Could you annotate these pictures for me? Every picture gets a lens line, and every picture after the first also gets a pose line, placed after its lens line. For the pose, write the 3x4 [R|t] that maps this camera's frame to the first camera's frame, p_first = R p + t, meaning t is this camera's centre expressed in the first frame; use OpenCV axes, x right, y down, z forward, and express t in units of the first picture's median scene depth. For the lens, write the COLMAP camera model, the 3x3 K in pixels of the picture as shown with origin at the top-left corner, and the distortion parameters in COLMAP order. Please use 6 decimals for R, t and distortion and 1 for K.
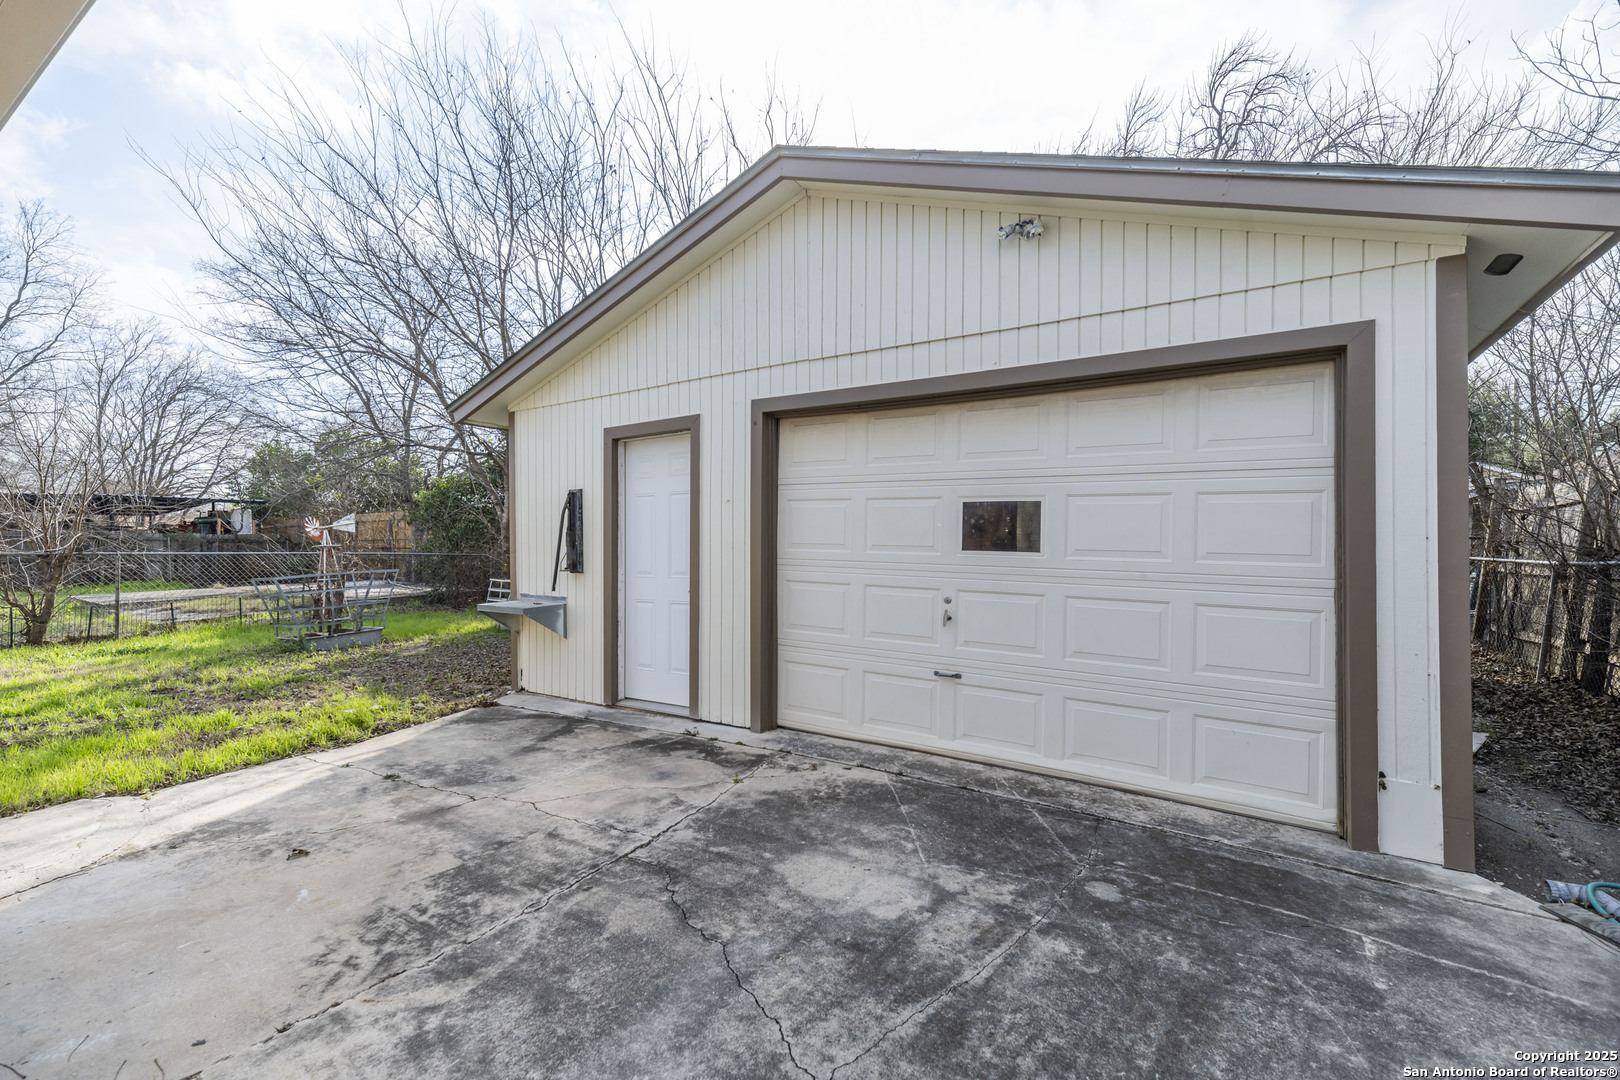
lens RADIAL K [[697.6, 0, 812.9], [0, 697.6, 536.0], [0, 0, 1]] dist [0.009657, -0.000165]
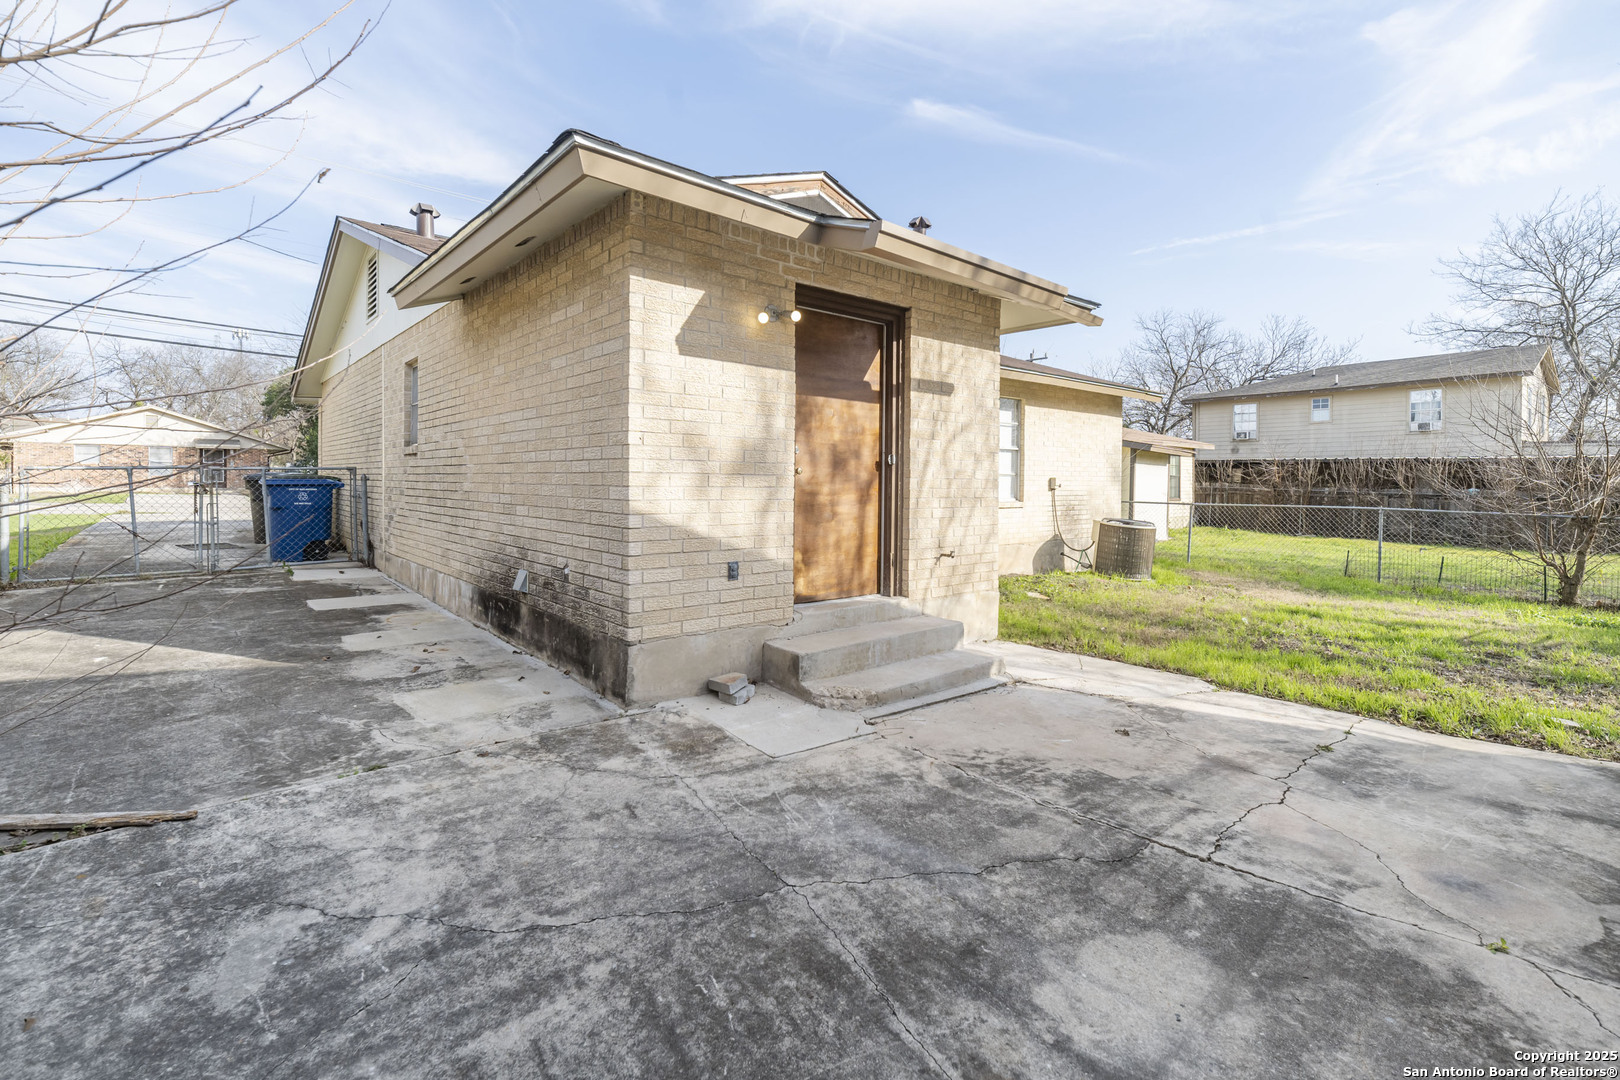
lens RADIAL K [[730.3, 0, 808.9], [0, 730.3, 487.4], [0, 0, 1]] dist [0.009553, -0.000128]
pose [[-0.292312, 0.000451, -0.956323, 0.842029], [-0.014559, 0.999882, 0.004922, -0.022763], [0.956212, 0.015362, -0.292271, 0.857719]]
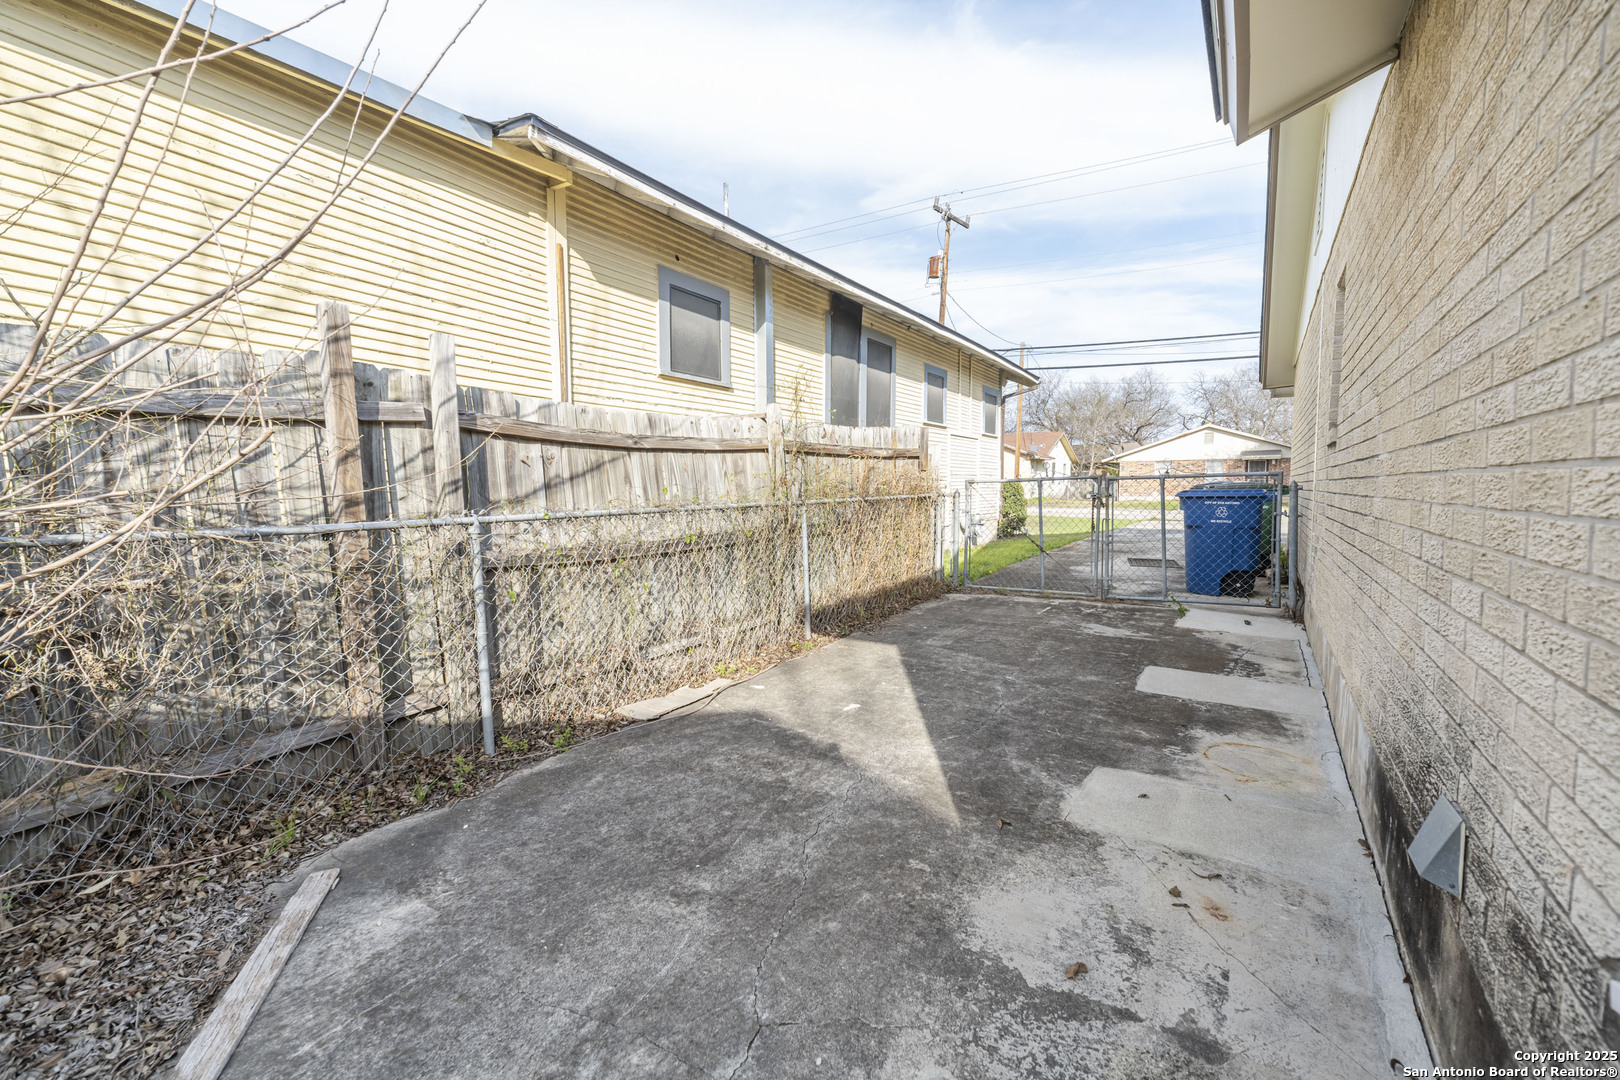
lens RADIAL K [[697.6, 0, 812.9], [0, 697.6, 536.0], [0, 0, 1]] dist [0.009657, -0.000165]
pose [[-0.999994, -0.003352, 0.000896, -0.276343], [-0.003275, 0.997153, 0.075339, -0.028212], [-0.001146, 0.075336, -0.997158, 0.105423]]
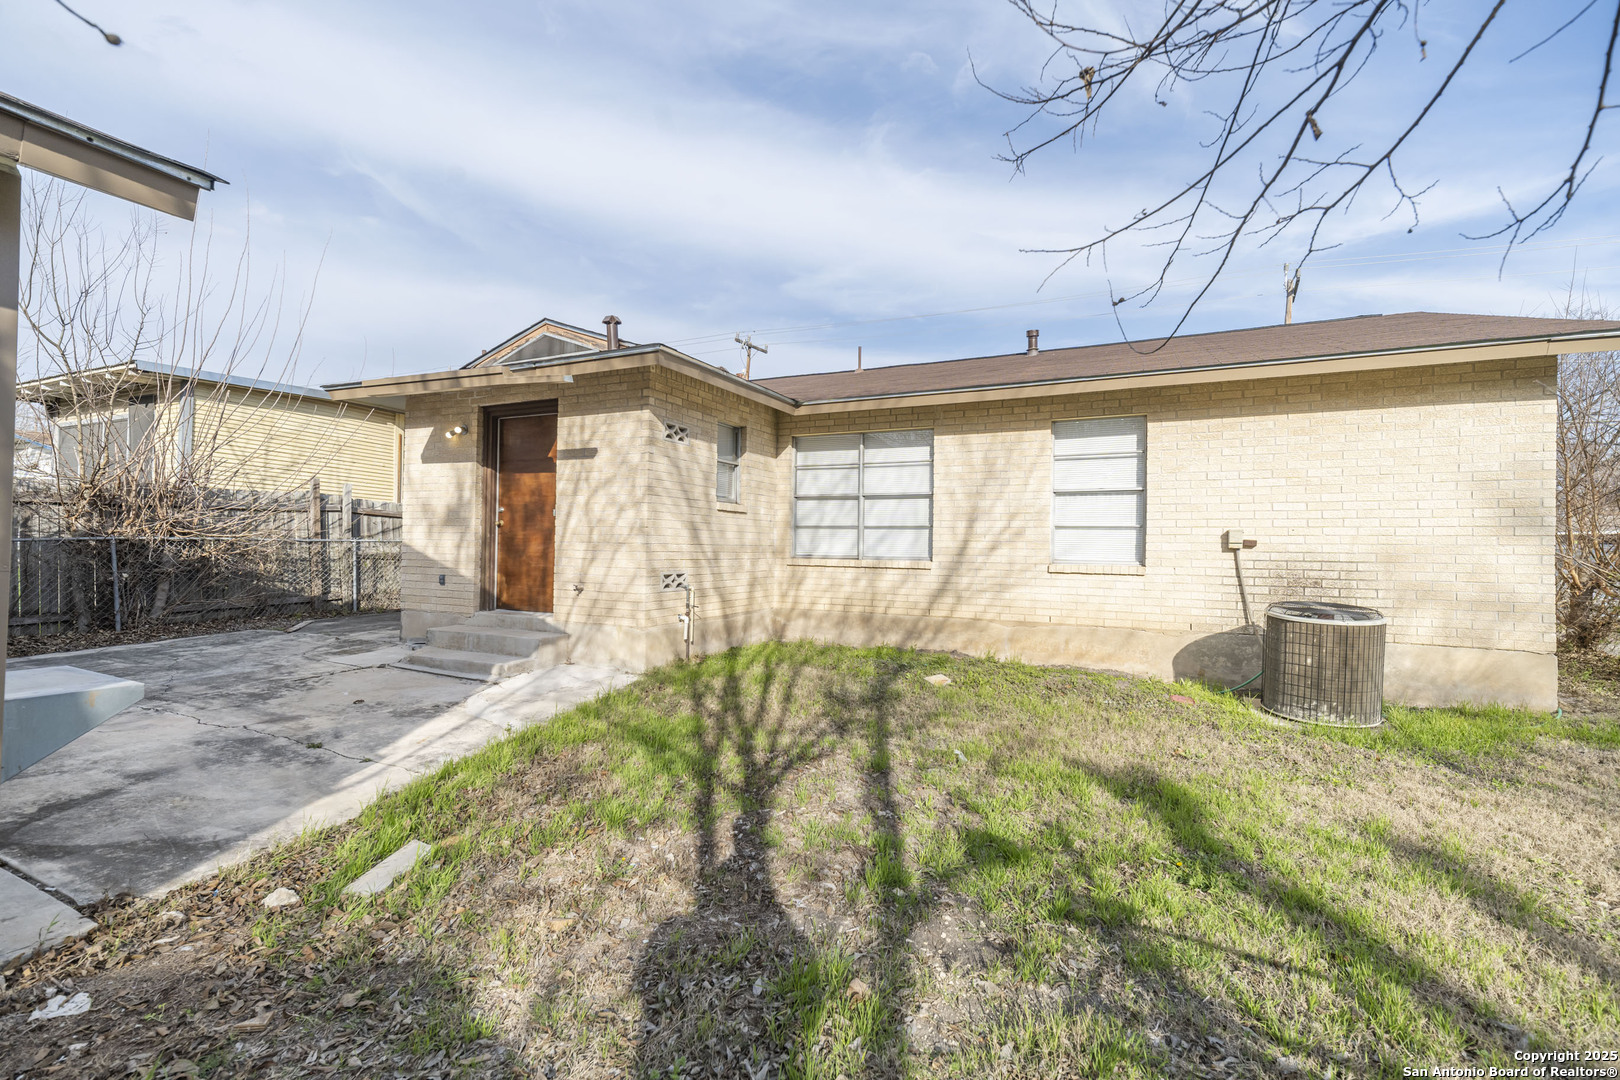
lens RADIAL K [[697.6, 0, 812.9], [0, 697.6, 536.0], [0, 0, 1]] dist [0.009657, -0.000165]
pose [[-0.991973, -0.024117, -0.124130, -1.767115], [-0.022474, 0.999640, -0.014622, 0.008834], [0.124438, -0.011715, -0.992158, 3.149109]]
